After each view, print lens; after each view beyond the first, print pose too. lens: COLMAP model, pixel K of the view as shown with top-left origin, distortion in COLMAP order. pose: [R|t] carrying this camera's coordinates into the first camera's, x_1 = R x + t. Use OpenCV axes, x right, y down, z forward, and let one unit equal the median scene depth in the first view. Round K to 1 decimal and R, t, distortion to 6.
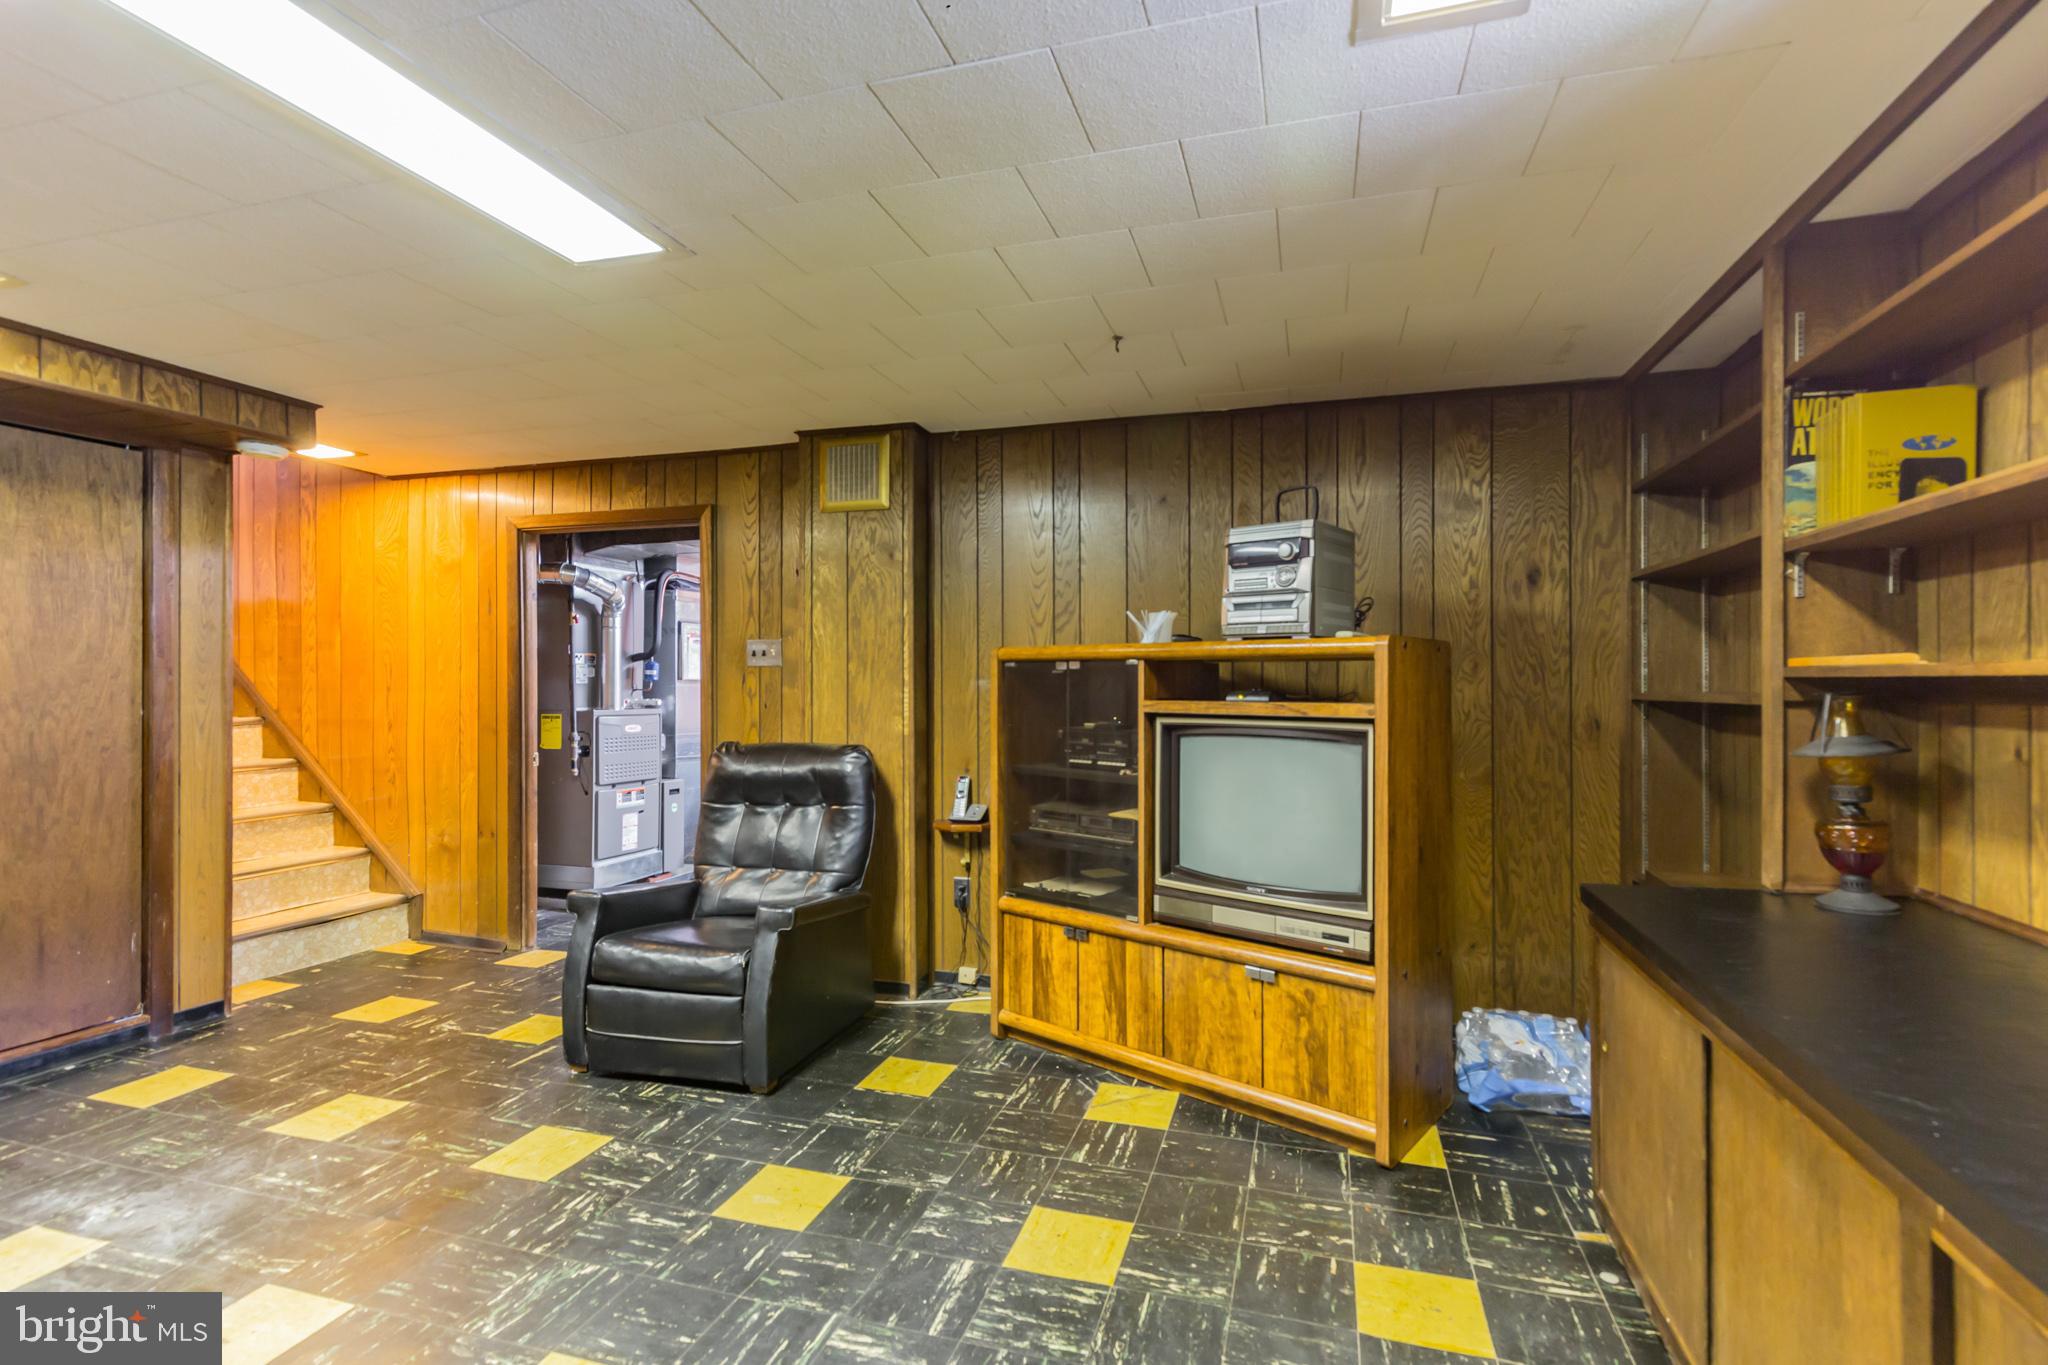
lens RADIAL K [[935.3, 0, 1029.8], [0, 935.3, 679.7], [0, 0, 1]] dist [0.004856, 0.000152]
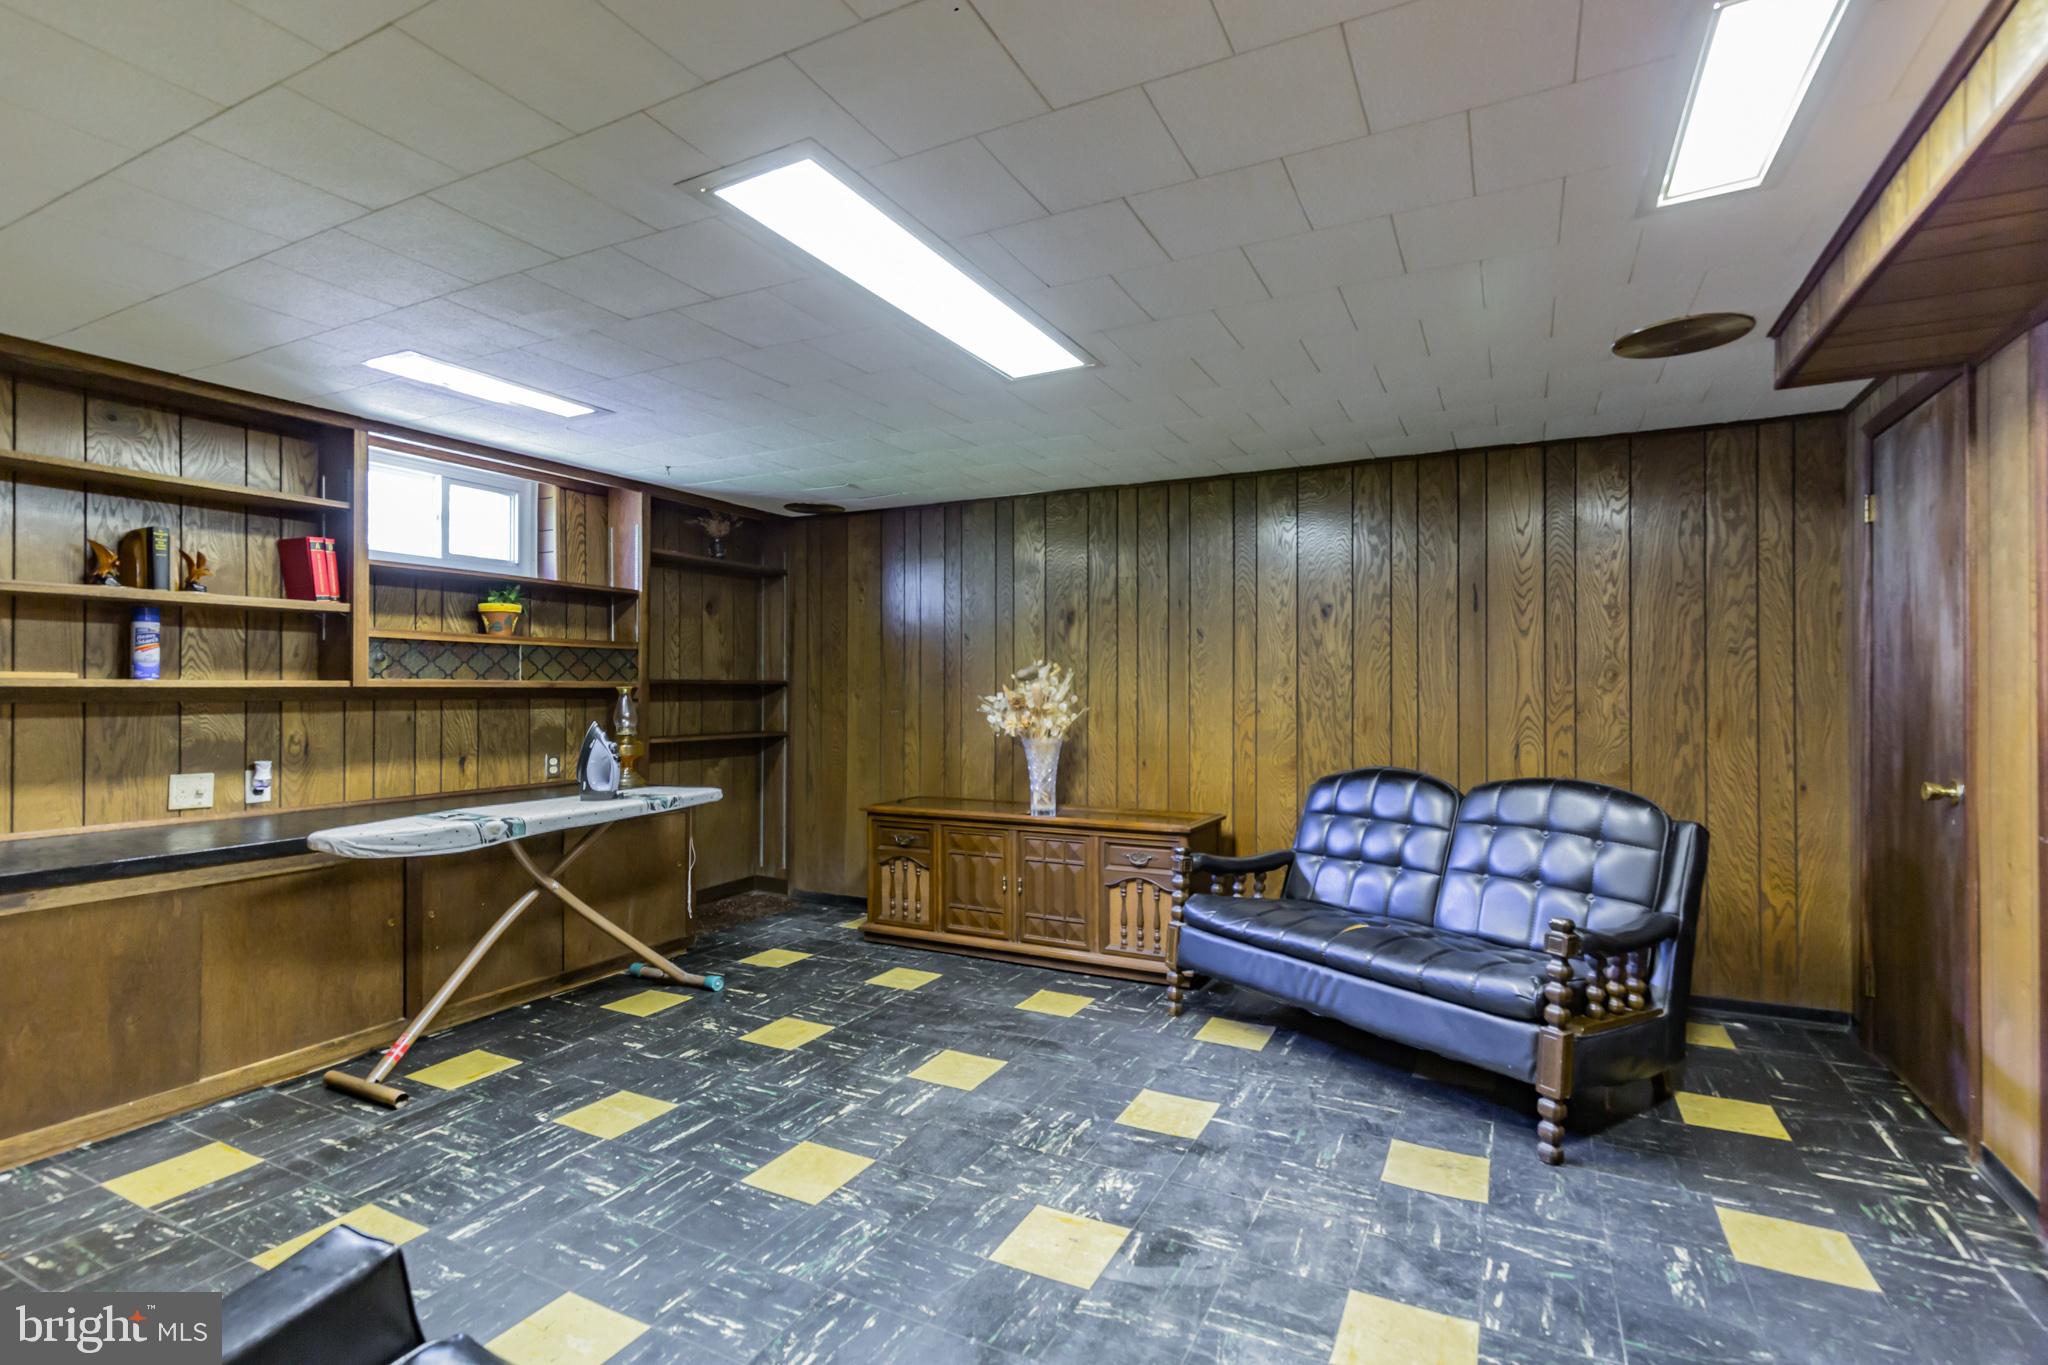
lens RADIAL K [[935.3, 0, 1029.4], [0, 935.3, 684.5], [0, 0, 1]] dist [0.004856, 0.000152]
pose [[-0.982941, 0.003199, 0.183893, -0.901779], [0.001272, 0.999943, -0.010596, 0.010852], [-0.183917, -0.010181, -0.982889, 1.927950]]
